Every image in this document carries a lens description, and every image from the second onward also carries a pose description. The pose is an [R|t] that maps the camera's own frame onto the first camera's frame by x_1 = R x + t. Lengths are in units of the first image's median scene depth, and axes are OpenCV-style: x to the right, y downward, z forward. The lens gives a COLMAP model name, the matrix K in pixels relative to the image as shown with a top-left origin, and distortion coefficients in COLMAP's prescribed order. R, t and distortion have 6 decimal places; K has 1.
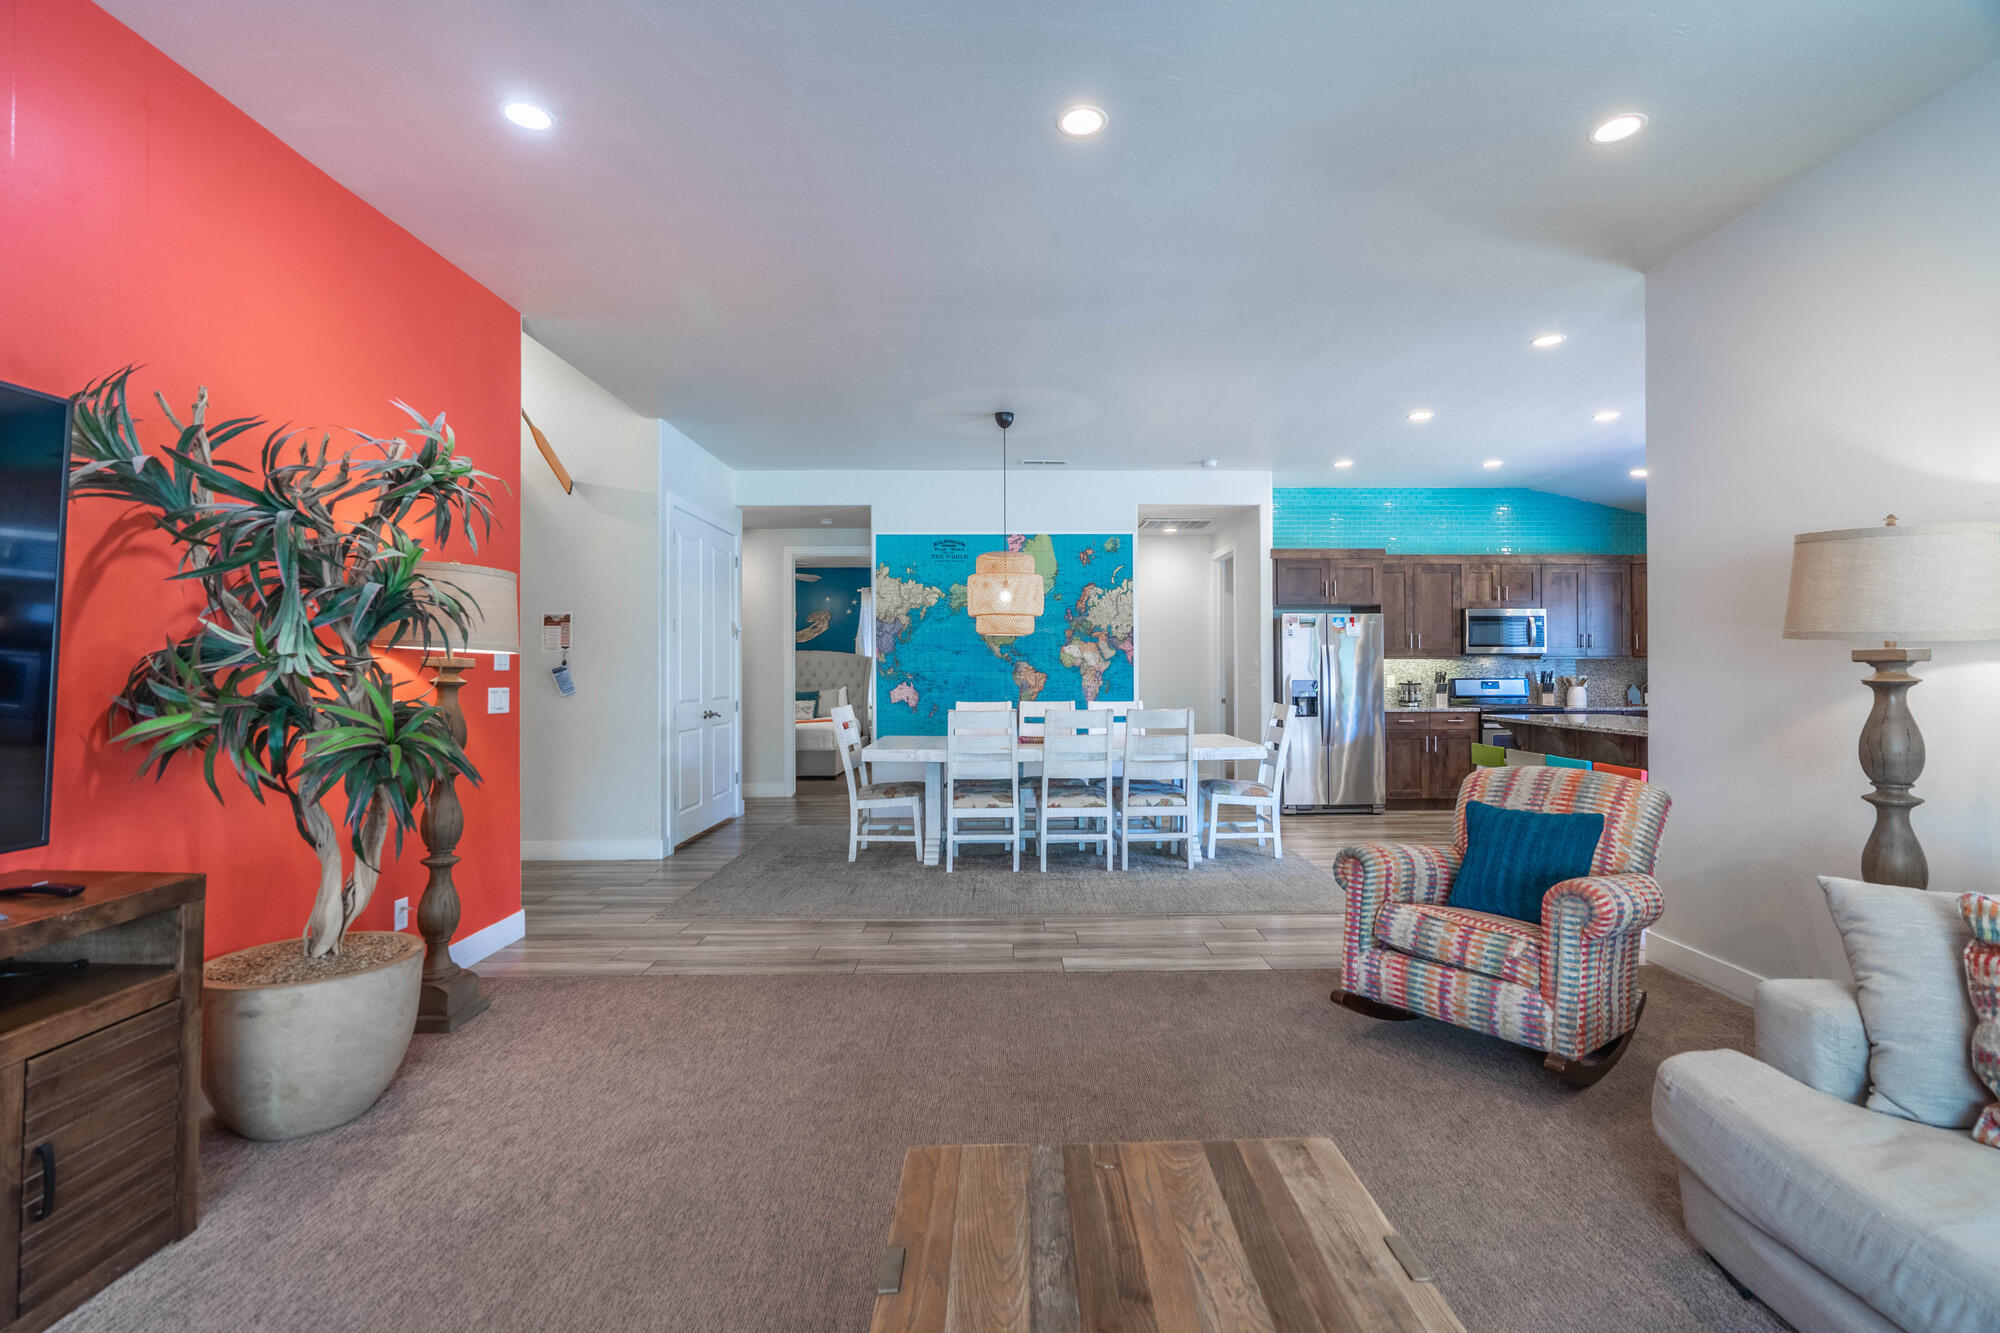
lens RADIAL K [[915.9, 0, 1013.5], [0, 915.9, 681.5], [0, 0, 1]] dist [-0.002352, 0.002892]
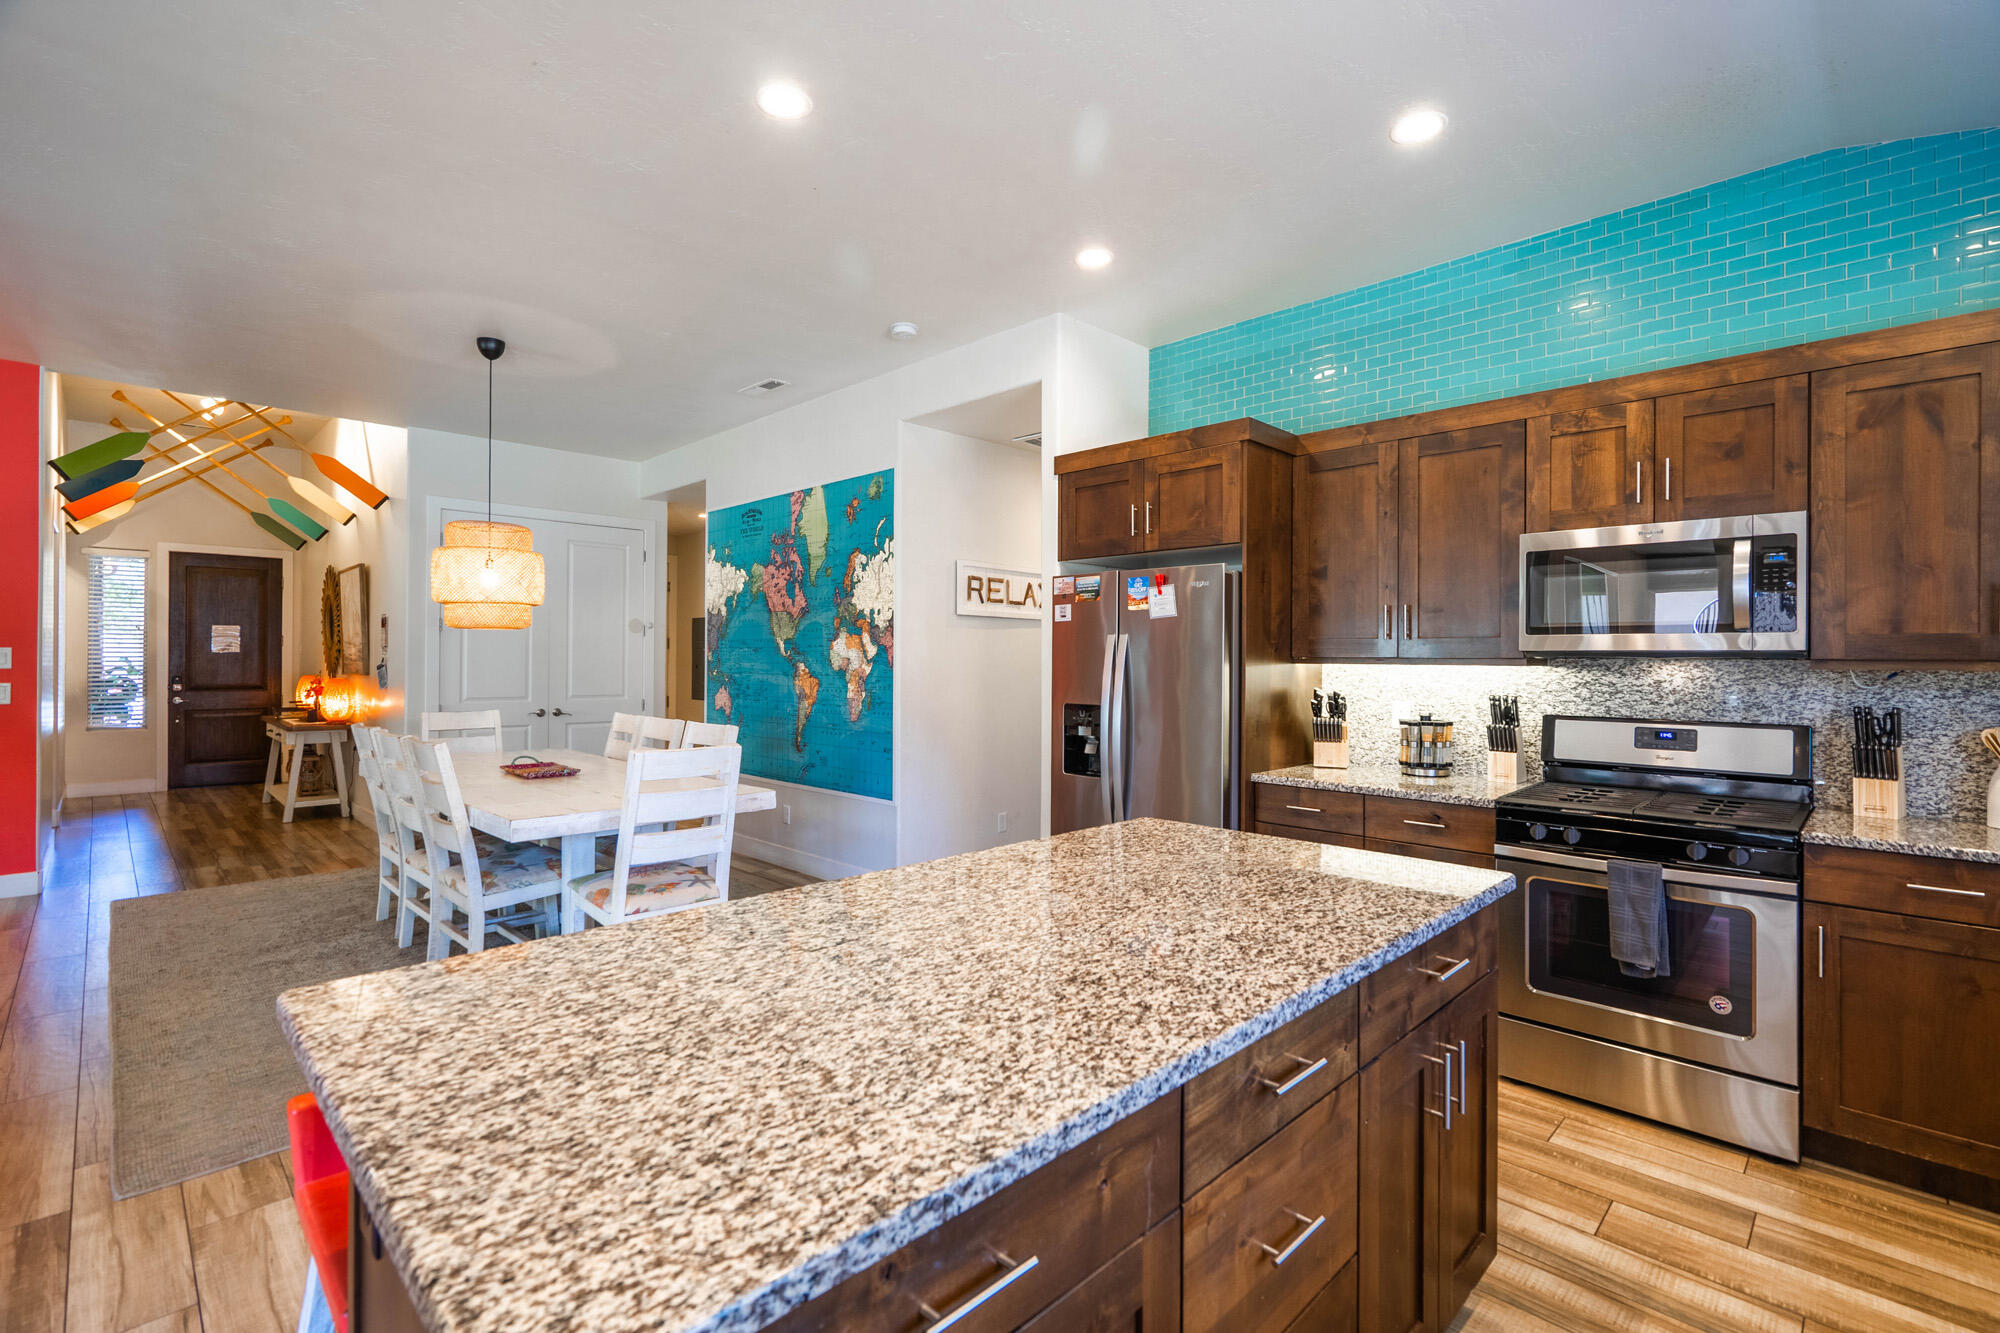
lens RADIAL K [[915.9, 0, 980.6], [0, 915.9, 663.1], [0, 0, 1]] dist [-0.002352, 0.002892]
pose [[0.685184, 0.008227, -0.728324, 0.644613], [-0.027409, 0.999519, -0.014496, -0.014546], [0.727855, 0.029895, 0.685080, 0.601671]]
